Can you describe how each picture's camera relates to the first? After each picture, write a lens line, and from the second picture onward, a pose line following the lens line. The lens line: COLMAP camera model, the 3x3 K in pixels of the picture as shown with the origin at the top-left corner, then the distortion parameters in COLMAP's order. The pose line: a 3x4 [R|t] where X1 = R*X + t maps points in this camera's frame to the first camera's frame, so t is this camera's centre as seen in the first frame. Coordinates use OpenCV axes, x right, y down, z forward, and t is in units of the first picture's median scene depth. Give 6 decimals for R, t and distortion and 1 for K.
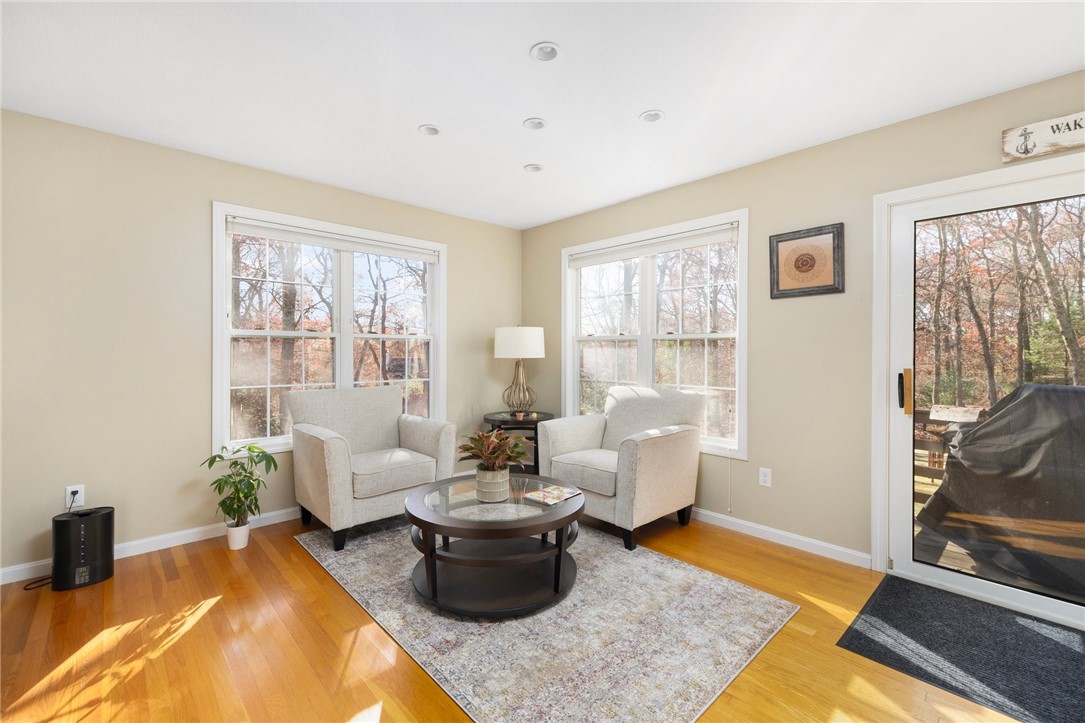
lens RADIAL K [[461.2, 0, 547.4], [0, 461.2, 359.9], [0, 0, 1]] dist [-0.000217, 0.001368]
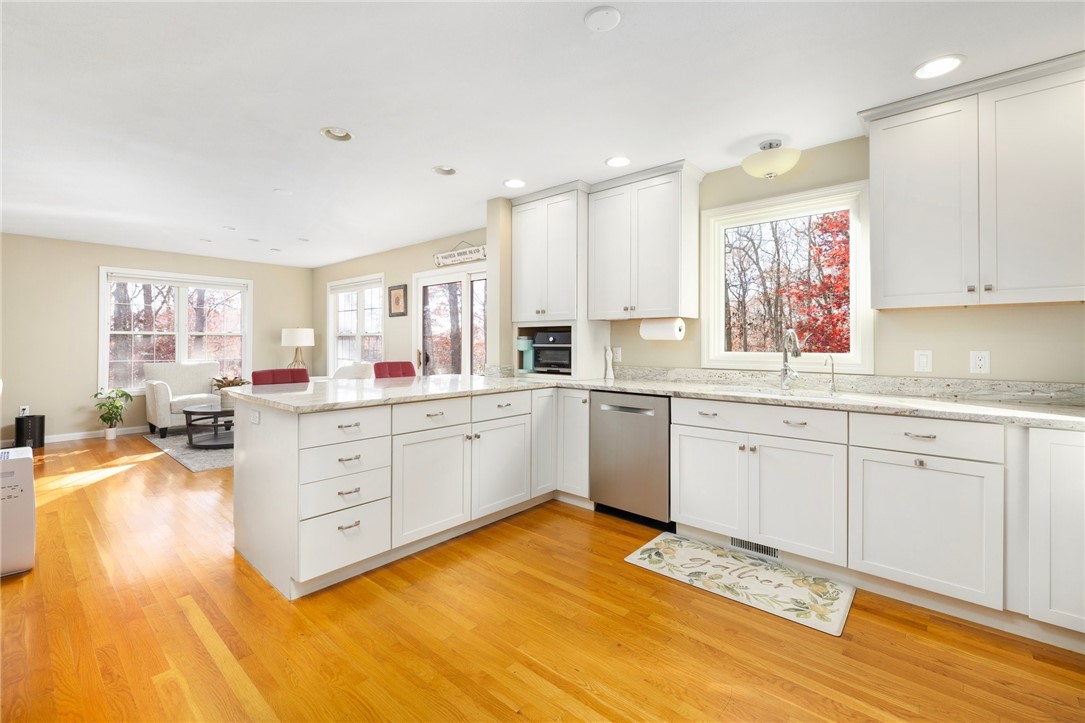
lens RADIAL K [[461.2, 0, 537.9], [0, 461.2, 350.1], [0, 0, 1]] dist [-0.000217, 0.001368]
pose [[0.995330, -0.001411, 0.096523, 1.034832], [0.001728, 0.999993, -0.003196, 0.026178], [-0.096518, 0.003348, 0.995326, -1.239728]]
